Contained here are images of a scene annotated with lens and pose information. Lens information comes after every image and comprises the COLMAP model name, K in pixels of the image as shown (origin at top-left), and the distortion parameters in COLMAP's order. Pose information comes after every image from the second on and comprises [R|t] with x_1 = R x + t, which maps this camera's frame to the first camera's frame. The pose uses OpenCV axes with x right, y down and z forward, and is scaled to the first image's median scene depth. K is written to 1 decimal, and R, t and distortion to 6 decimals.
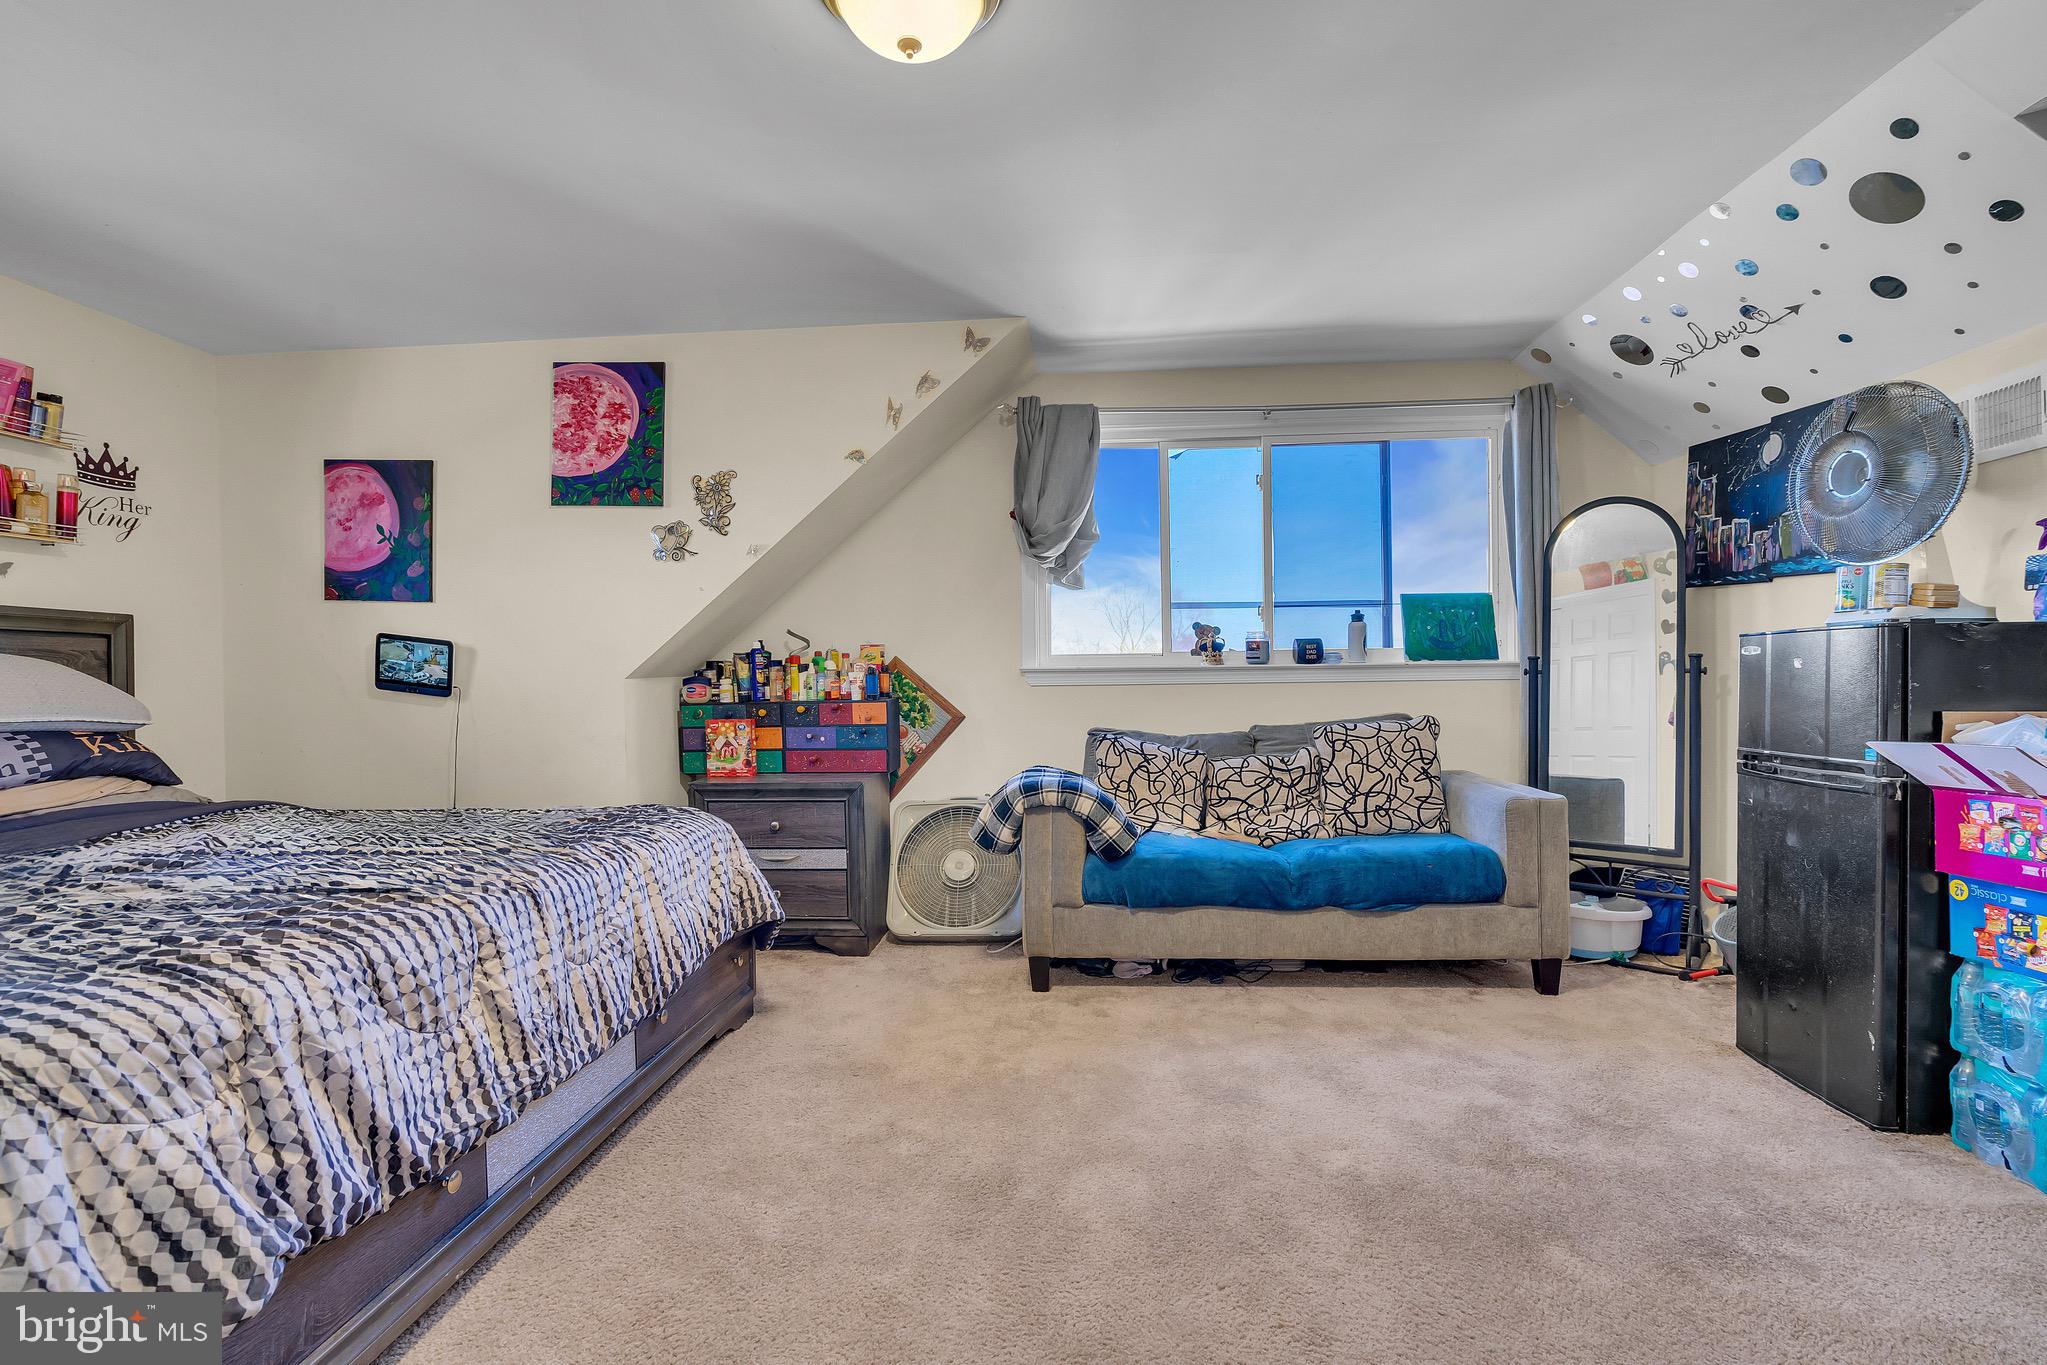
lens RADIAL K [[938.0, 0, 1026.9], [0, 938.0, 686.2], [0, 0, 1]] dist [-0.010015, 0.004070]
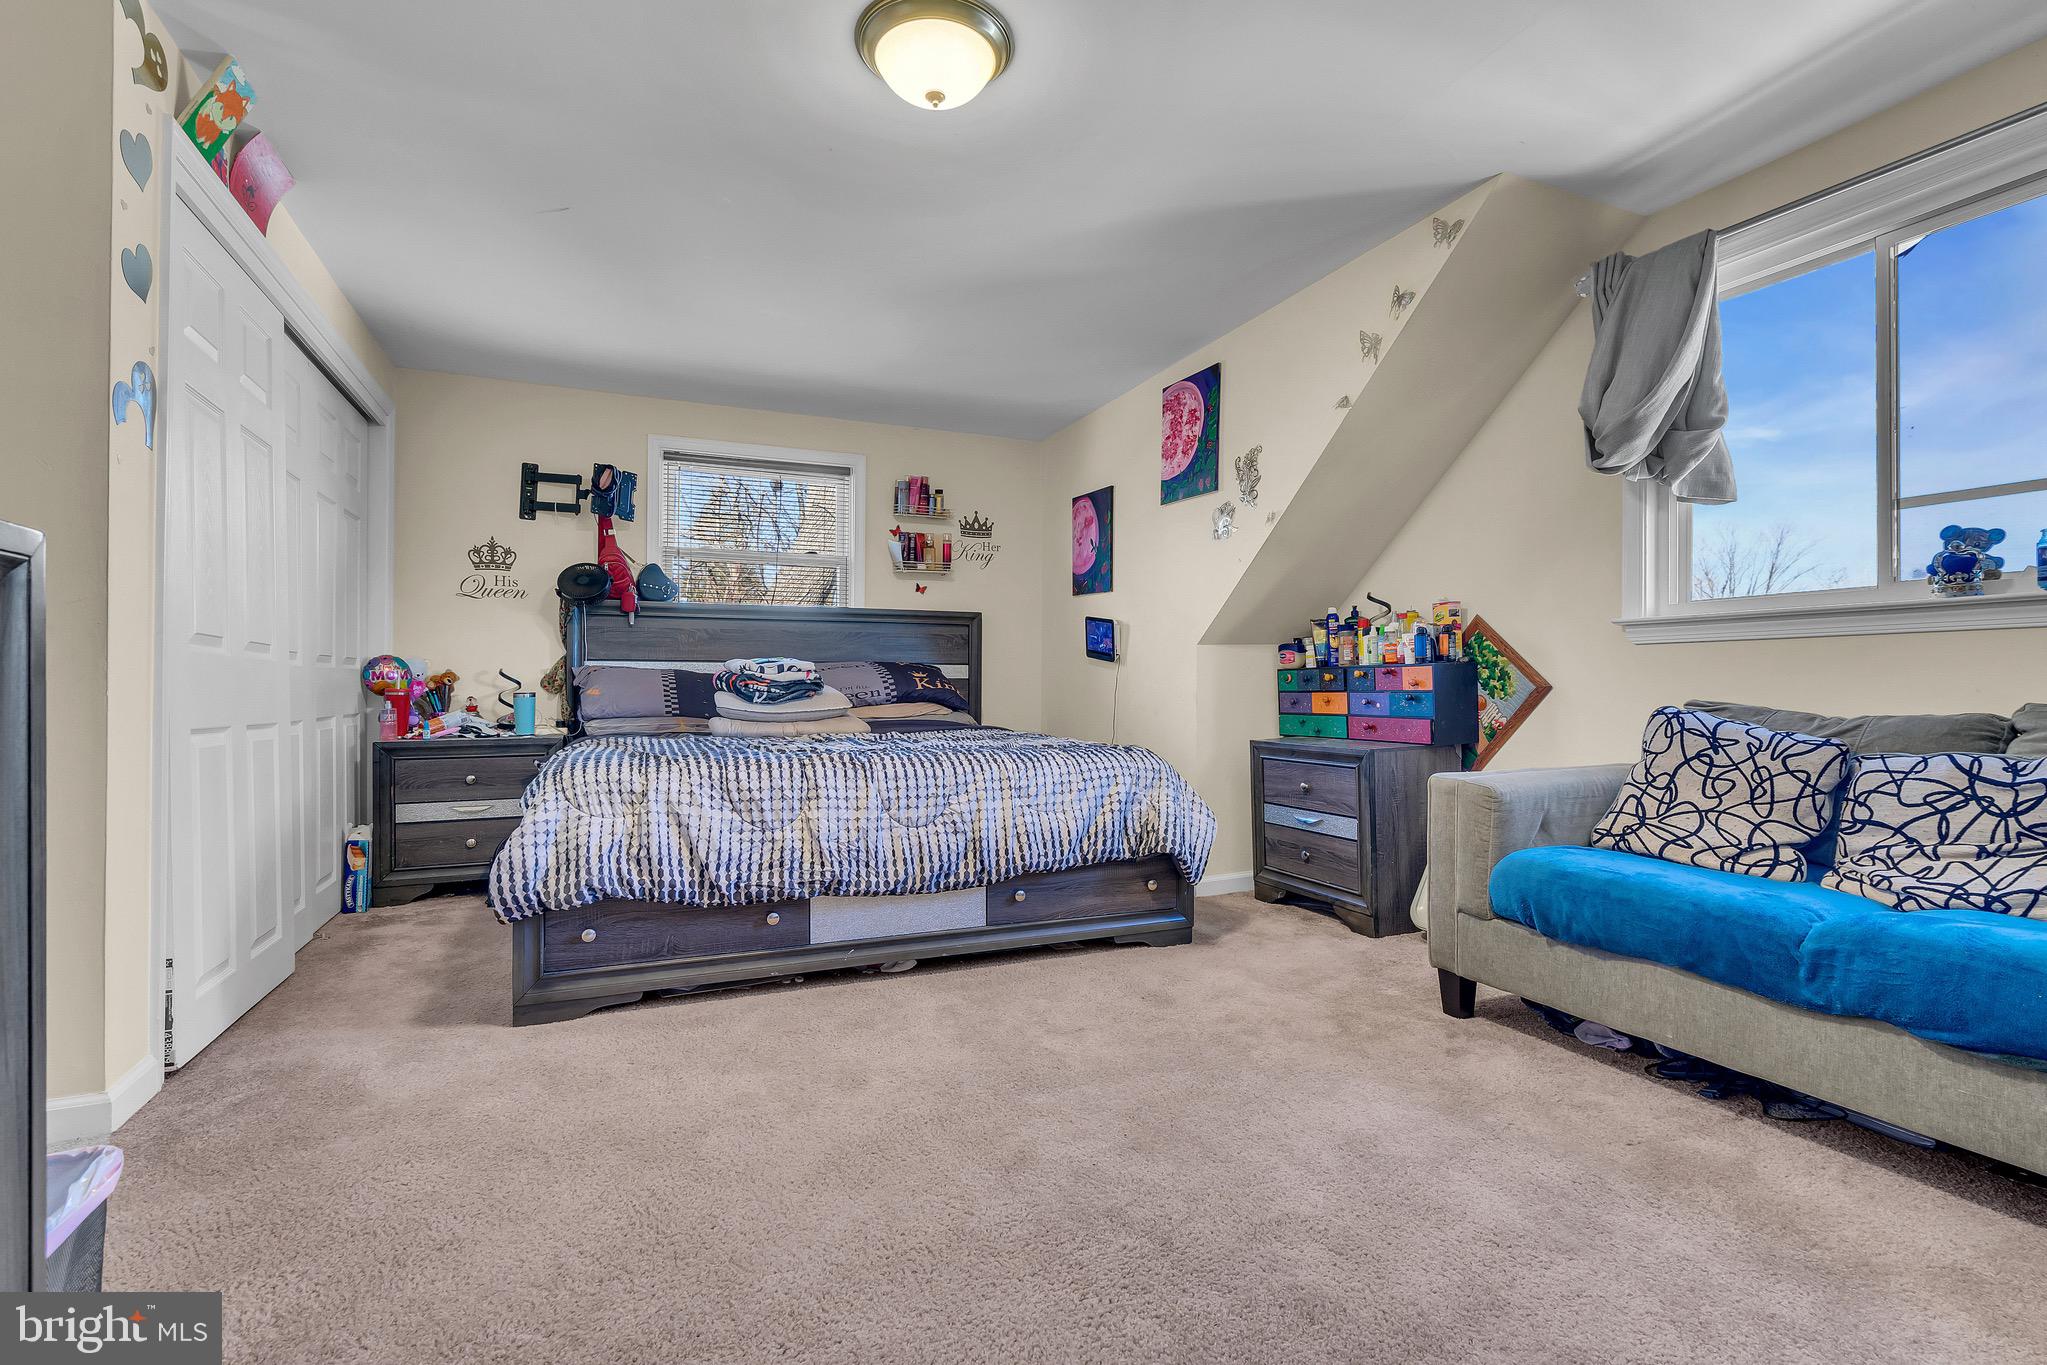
lens RADIAL K [[938.0, 0, 1031.8], [0, 938.0, 683.8], [0, 0, 1]] dist [-0.010015, 0.004070]
pose [[0.463616, 0.008470, -0.885996, 0.507190], [-0.011787, 0.999925, 0.003392, 0.039298], [0.885958, 0.008871, 0.463681, 0.279615]]
